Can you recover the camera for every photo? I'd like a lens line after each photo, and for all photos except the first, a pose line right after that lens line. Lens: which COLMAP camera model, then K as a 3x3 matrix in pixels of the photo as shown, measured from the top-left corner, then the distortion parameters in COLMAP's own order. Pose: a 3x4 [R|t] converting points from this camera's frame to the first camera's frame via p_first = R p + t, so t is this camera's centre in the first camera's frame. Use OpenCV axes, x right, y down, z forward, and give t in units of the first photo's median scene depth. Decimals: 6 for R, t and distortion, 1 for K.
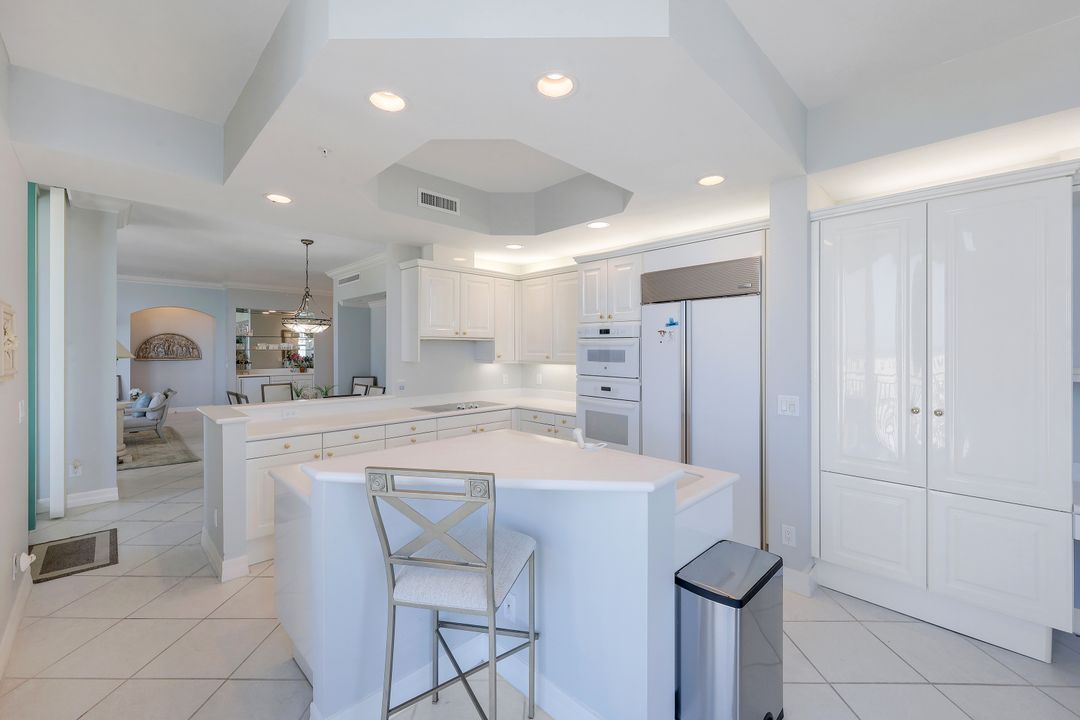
lens RADIAL K [[440.1, 0, 538.2], [0, 440.1, 351.3], [0, 0, 1]] dist [0.003102, 0.000261]
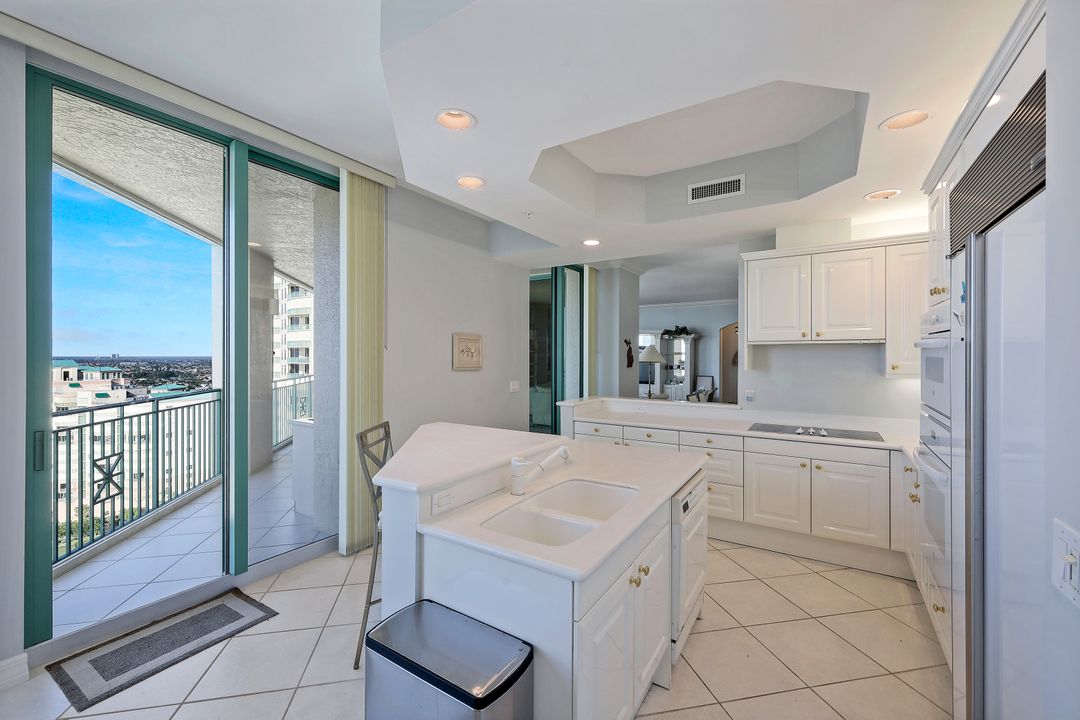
lens RADIAL K [[444.6, 0, 533.1], [0, 444.6, 353.5], [0, 0, 1]] dist [-0.000844, -0.000208]
pose [[0.211019, -0.003354, -0.977476, 0.542339], [-0.007604, 0.999958, -0.005072, -0.001527], [0.977452, 0.008503, 0.210985, 0.433777]]
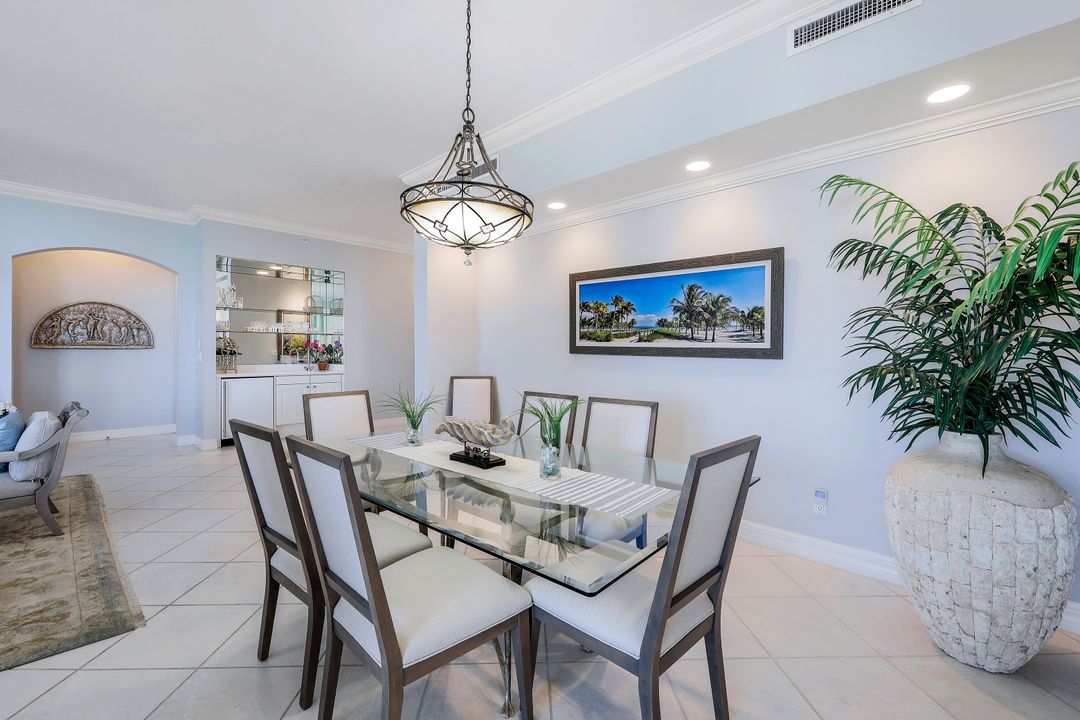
lens RADIAL K [[444.6, 0, 533.1], [0, 444.6, 353.5], [0, 0, 1]] dist [-0.000844, -0.000208]
pose [[0.998794, 0.002826, 0.049024, -0.772110], [-0.002802, 0.999996, -0.000556, 0.066565], [-0.049025, 0.000418, 0.998797, 1.030517]]
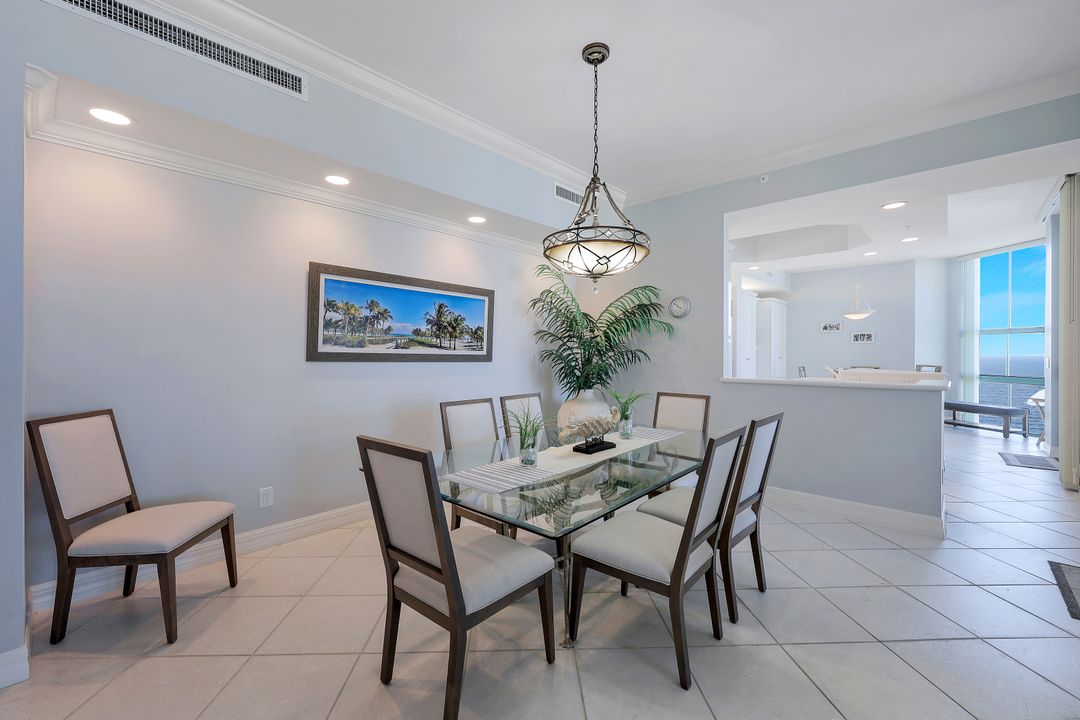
lens RADIAL K [[444.6, 0, 533.1], [0, 444.6, 353.5], [0, 0, 1]] dist [-0.000844, -0.000208]
pose [[-0.031905, -0.004239, 0.999482, -1.445007], [0.001419, 0.999990, 0.004287, 0.049028], [-0.999490, 0.001555, -0.031899, 1.646595]]
